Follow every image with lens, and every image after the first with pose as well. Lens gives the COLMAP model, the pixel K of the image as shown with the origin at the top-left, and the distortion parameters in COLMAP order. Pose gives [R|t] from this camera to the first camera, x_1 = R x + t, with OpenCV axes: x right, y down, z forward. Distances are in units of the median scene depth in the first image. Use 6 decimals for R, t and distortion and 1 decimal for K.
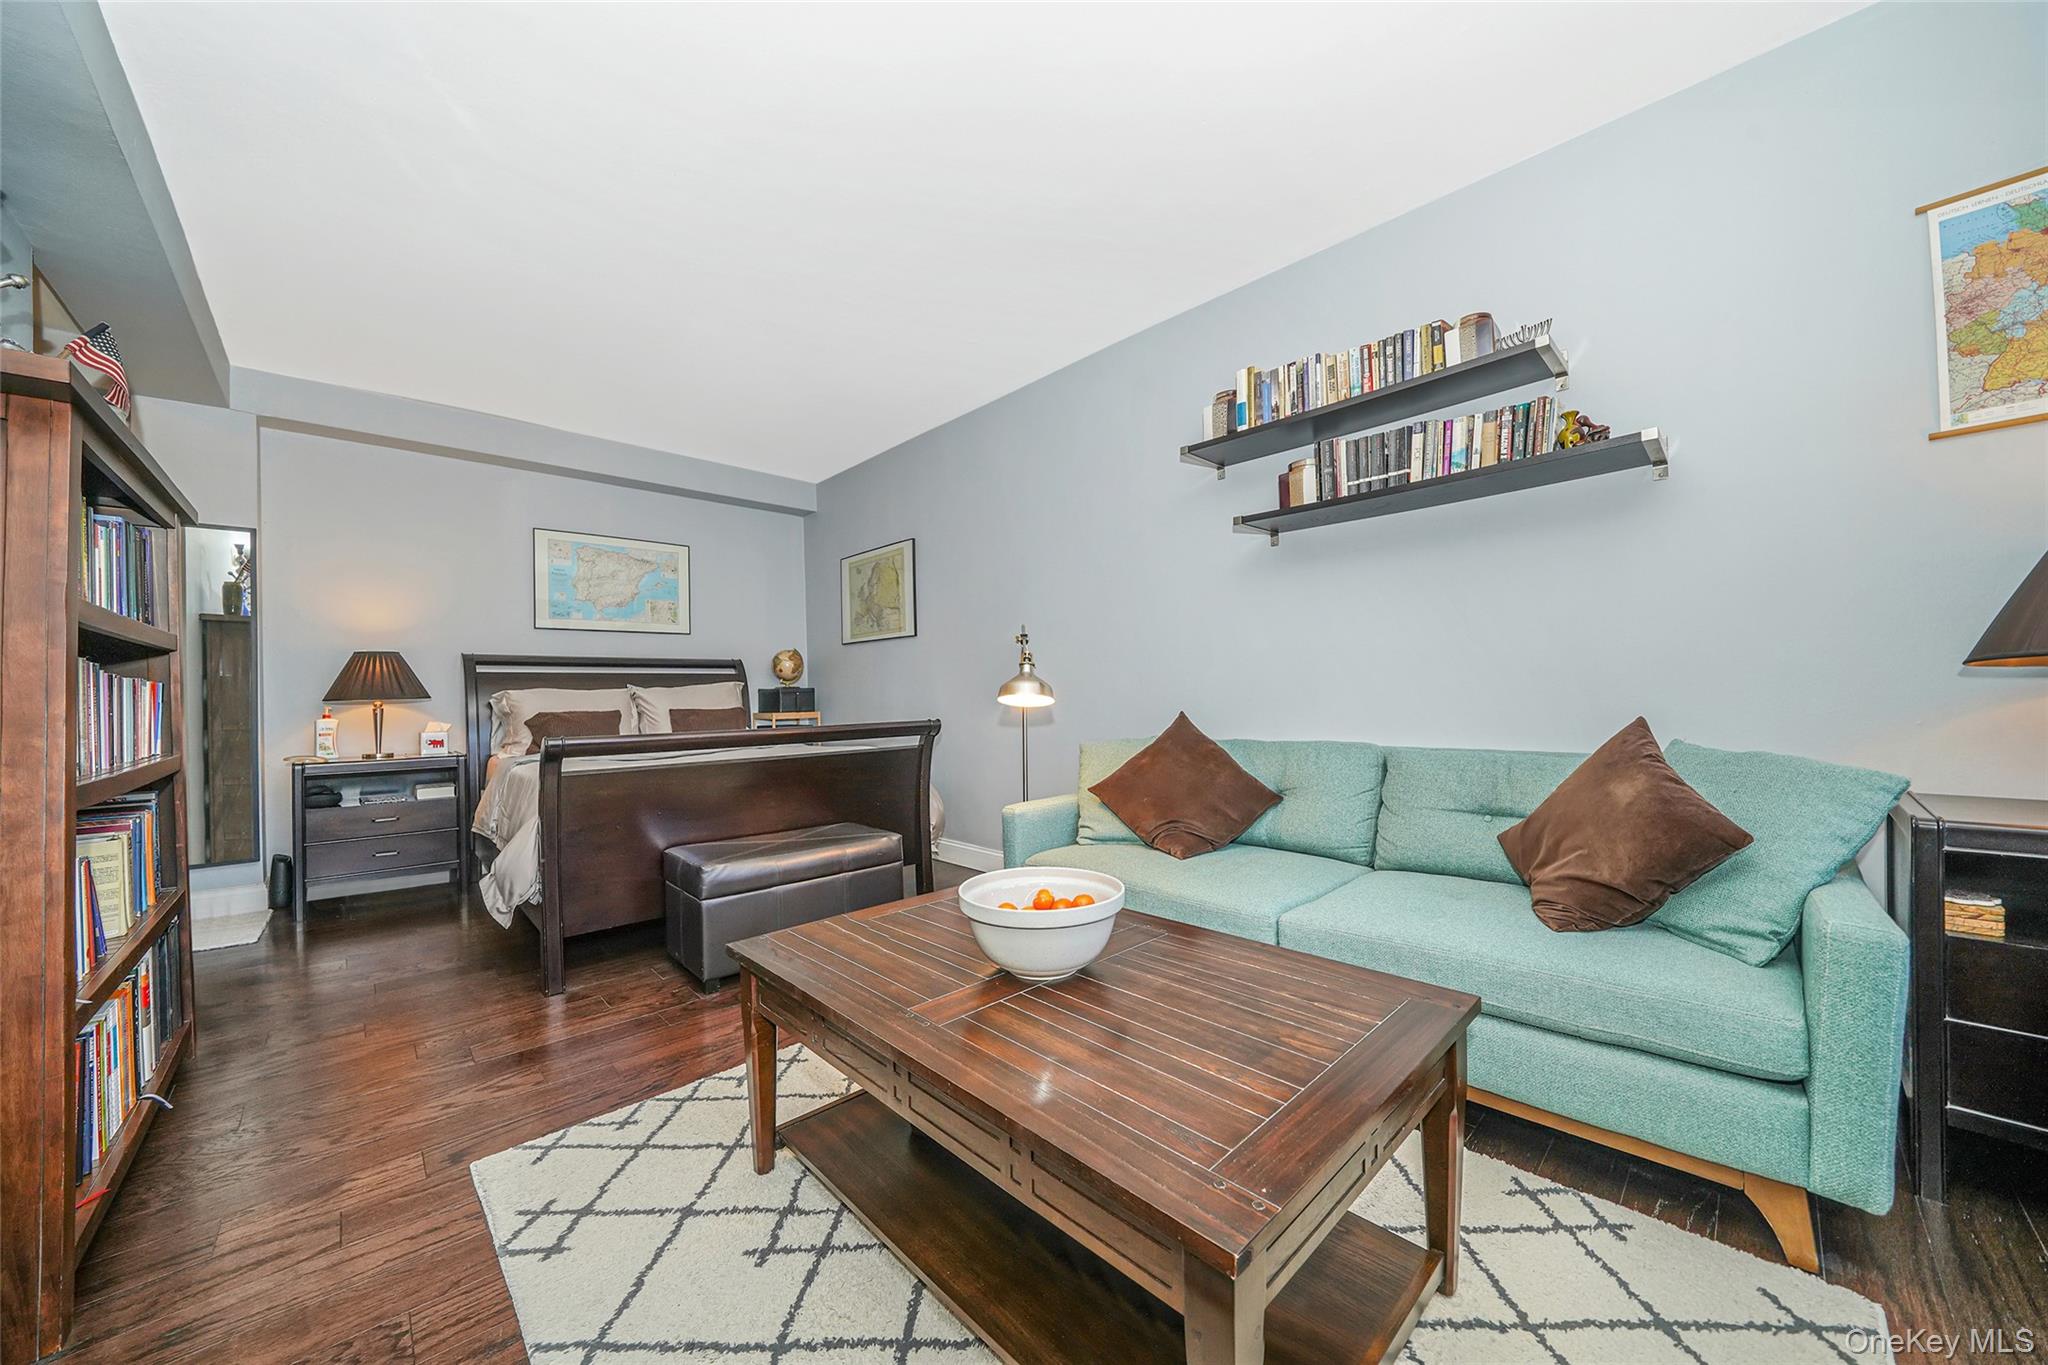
lens RADIAL K [[721.6, 0, 1030.3], [0, 721.6, 687.7], [0, 0, 1]] dist [-0.017715, 0.000066]
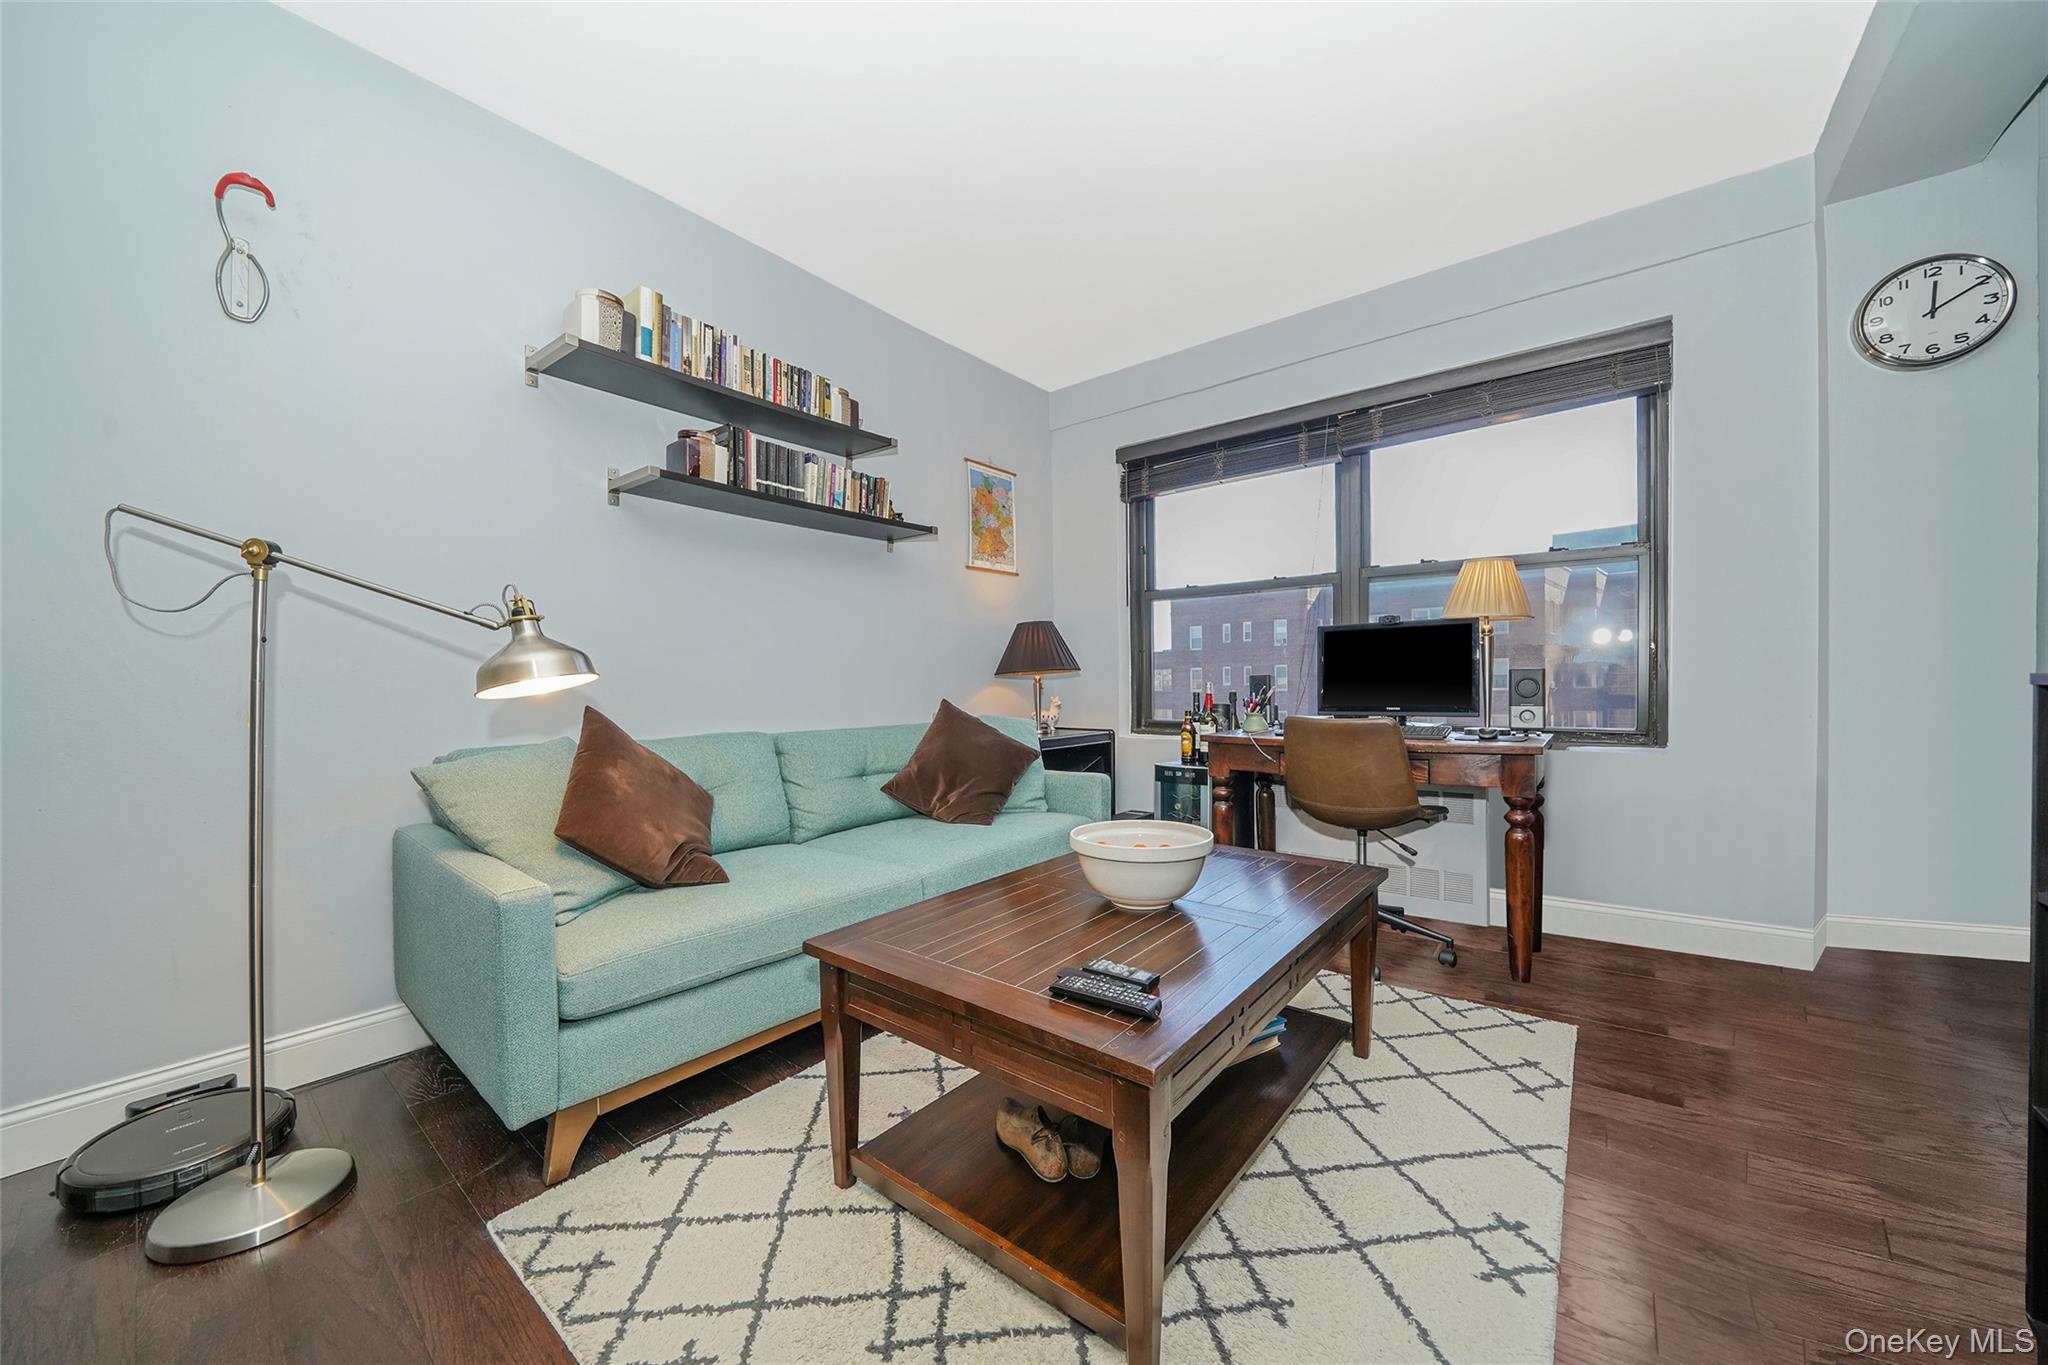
lens RADIAL K [[737.5, 0, 1034.4], [0, 737.5, 689.7], [0, 0, 1]] dist [-0.013563, -0.000001]
pose [[-0.139313, 0.014837, 0.990137, -0.409524], [0.003753, 0.999888, -0.014455, 0.020597], [-0.990241, 0.001702, -0.139353, 0.473955]]
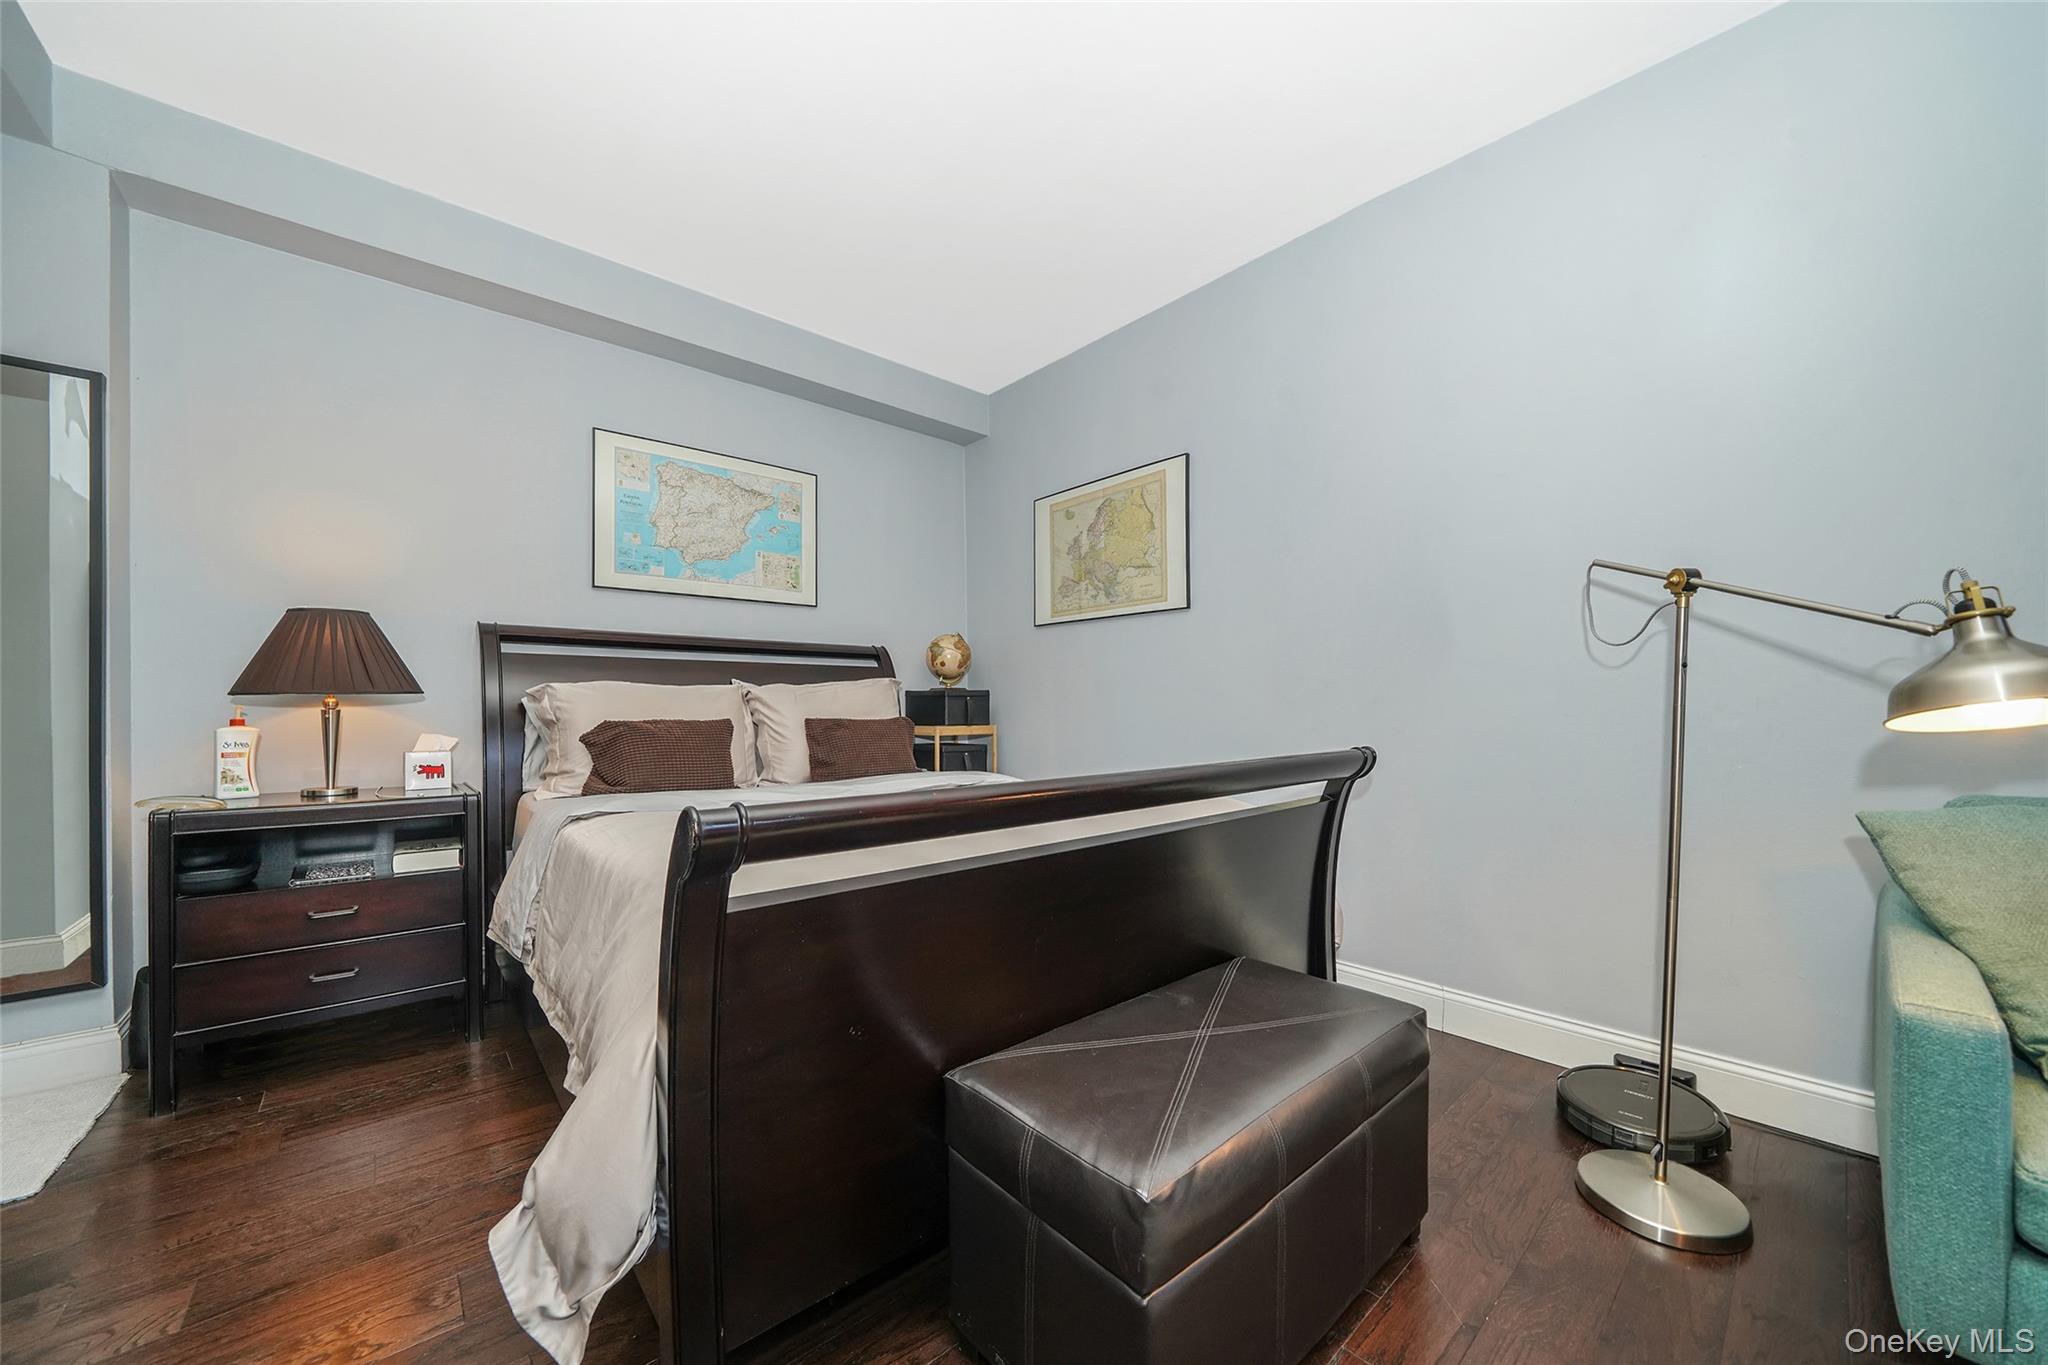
lens RADIAL K [[737.2, 0, 1039.8], [0, 737.2, 702.3], [0, 0, 1]] dist [-0.021627, -0.000032]
pose [[0.999443, 0.015450, -0.029590, -0.320721], [-0.015375, 0.999878, 0.002748, 0.012554], [0.029629, -0.002292, 0.999558, 0.423196]]
